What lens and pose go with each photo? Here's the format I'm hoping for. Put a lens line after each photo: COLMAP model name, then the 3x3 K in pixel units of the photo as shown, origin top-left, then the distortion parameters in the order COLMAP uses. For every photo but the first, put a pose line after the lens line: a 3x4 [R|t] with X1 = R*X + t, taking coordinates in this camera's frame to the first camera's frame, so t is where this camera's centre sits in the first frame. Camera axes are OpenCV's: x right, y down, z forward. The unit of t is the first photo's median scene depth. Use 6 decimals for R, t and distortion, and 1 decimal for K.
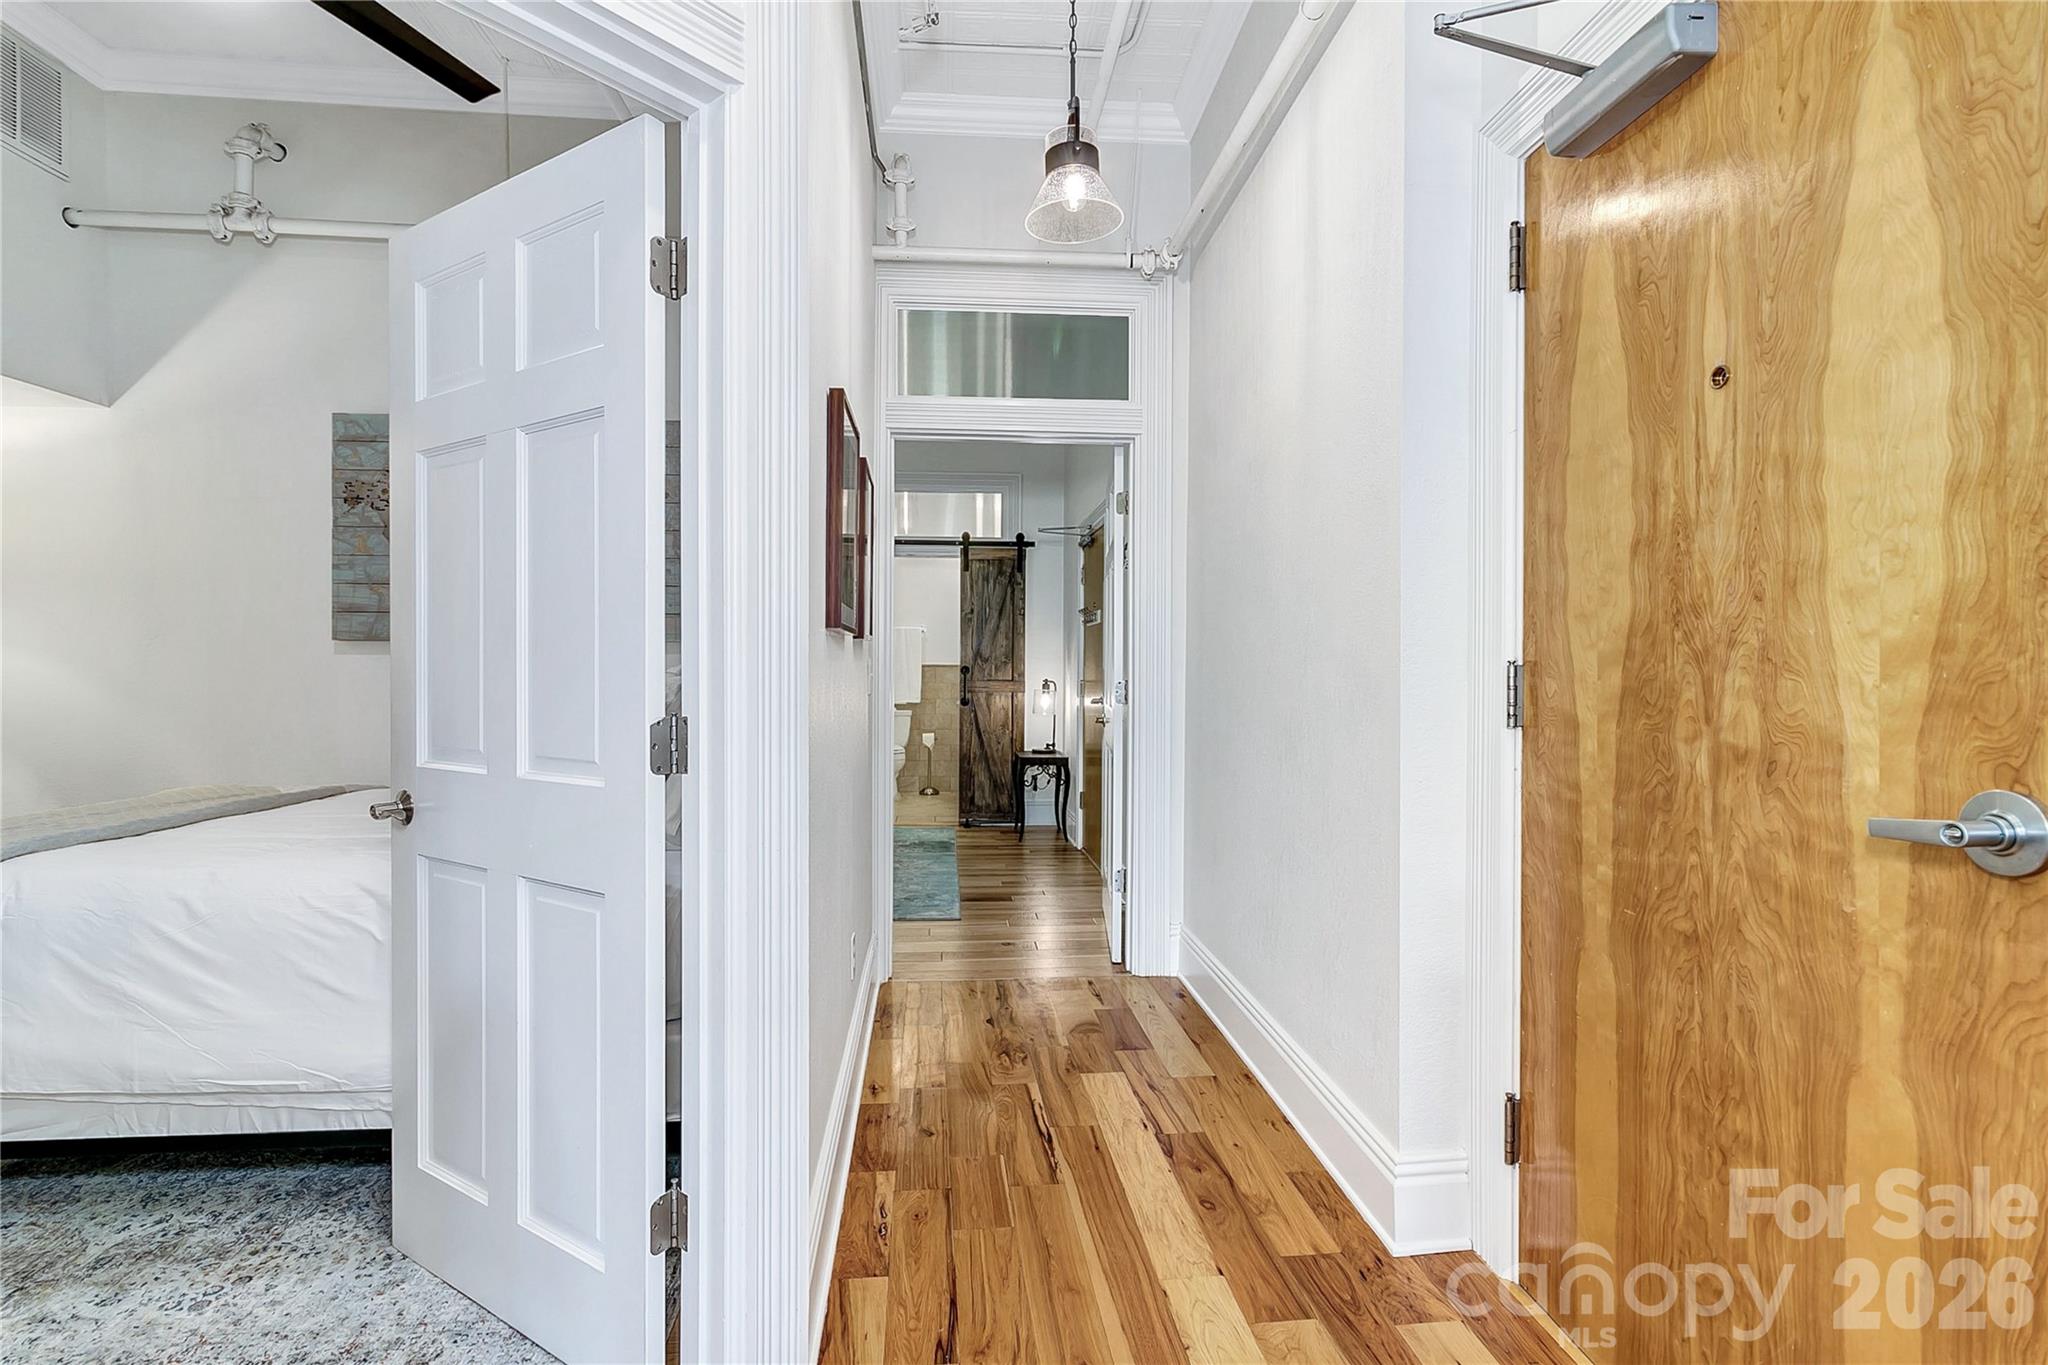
lens RADIAL K [[953.6, 0, 1006.7], [0, 953.6, 678.1], [0, 0, 1]] dist [0.005157, -0.001207]
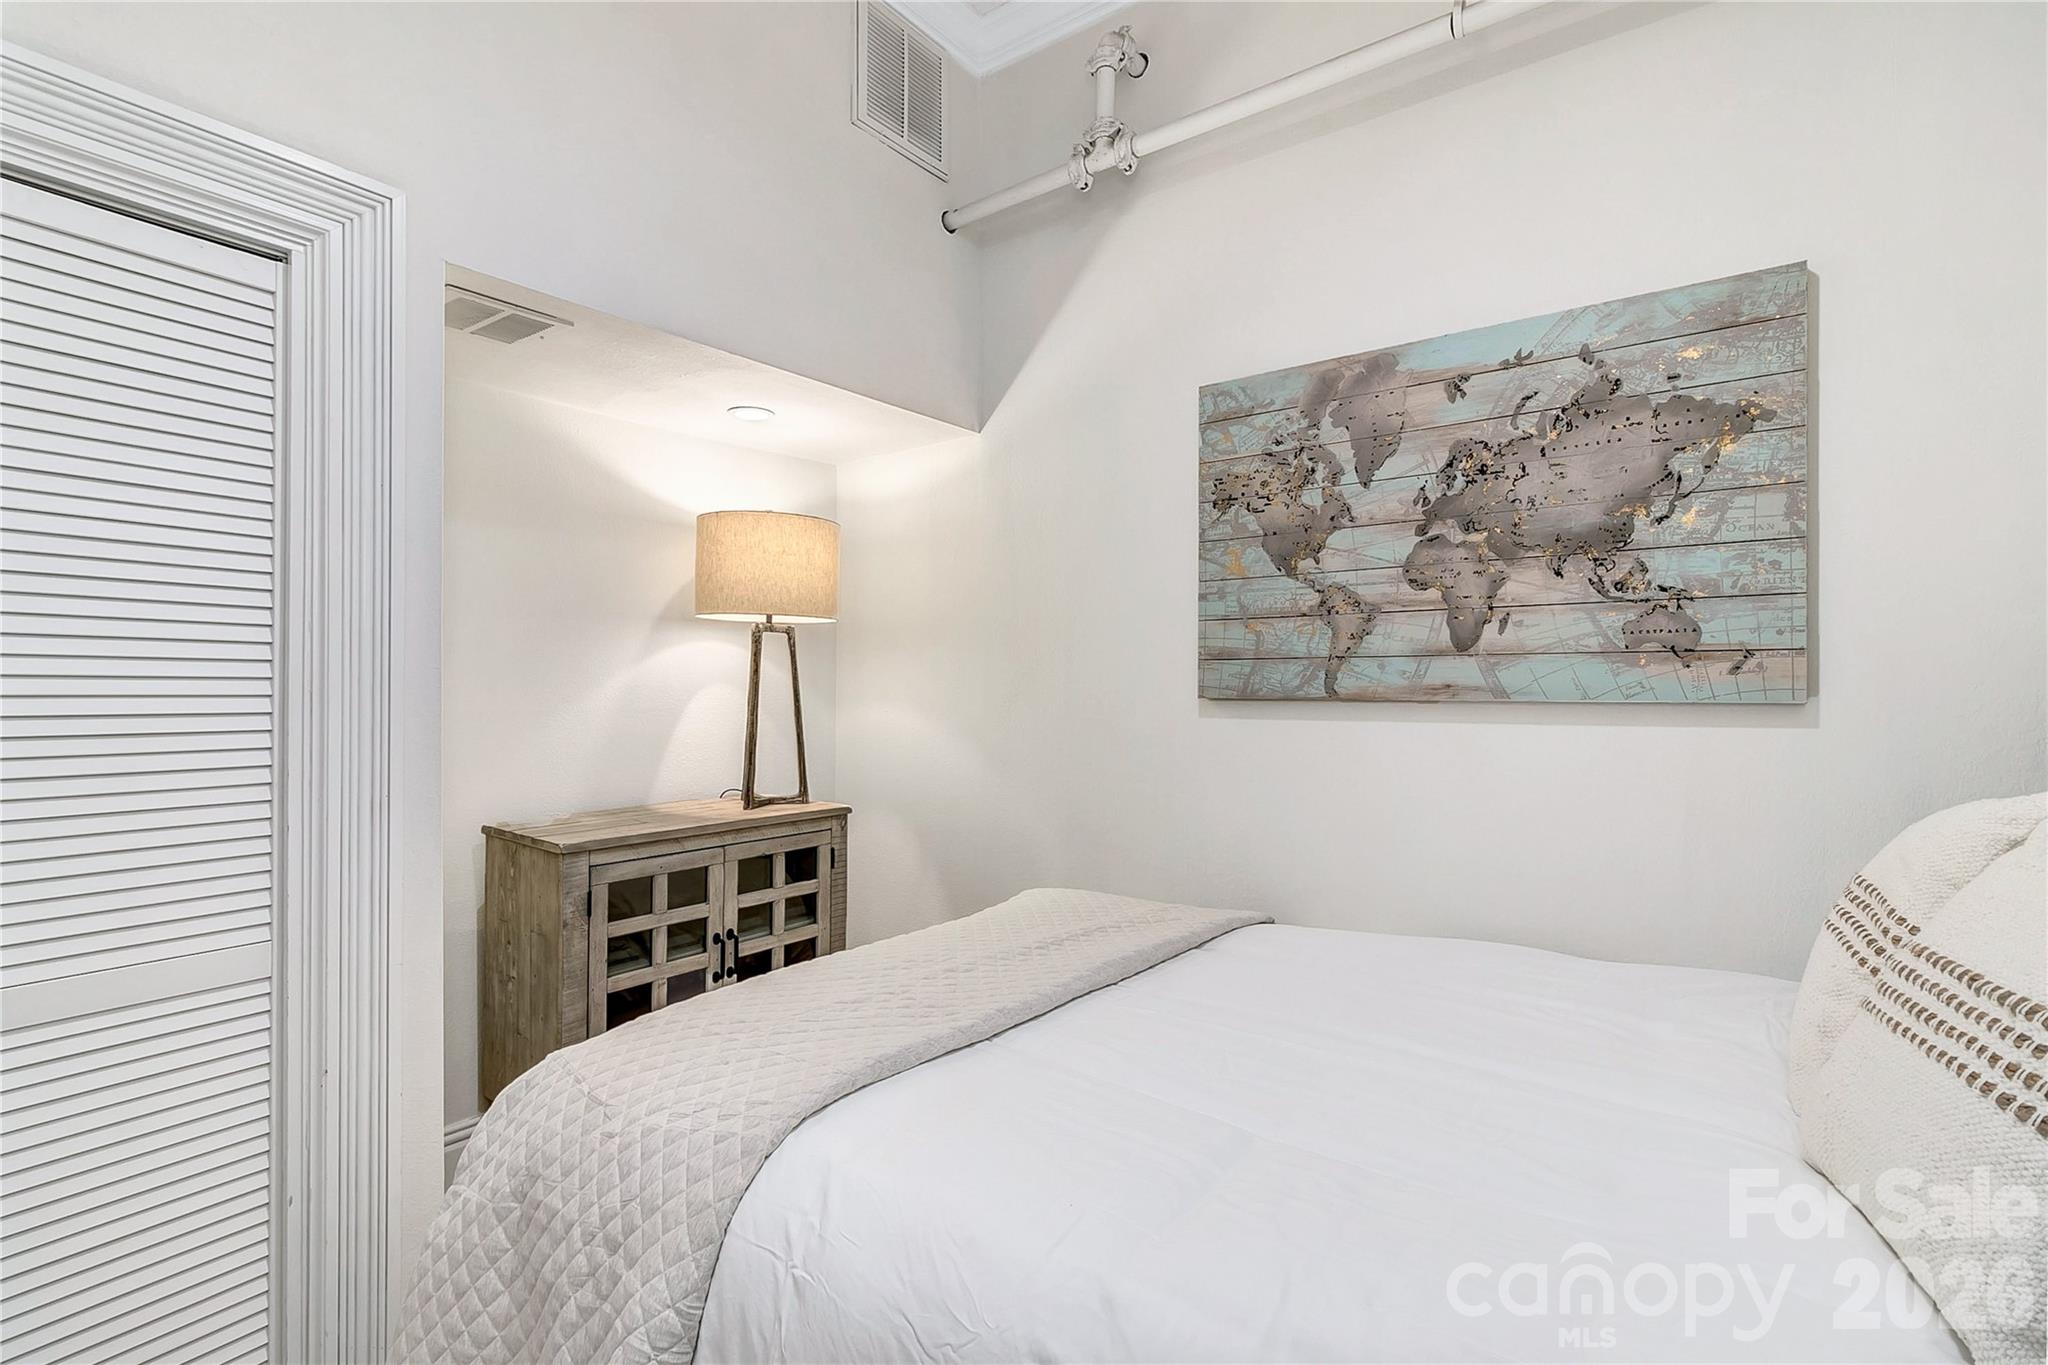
lens RADIAL K [[953.6, 0, 1027.9], [0, 953.6, 679.0], [0, 0, 1]] dist [0.005157, -0.001207]
pose [[0.750941, -0.005255, -0.660348, -0.324982], [-0.003799, 0.999917, -0.012278, -0.045423], [0.660358, 0.011729, 0.750859, 0.370952]]
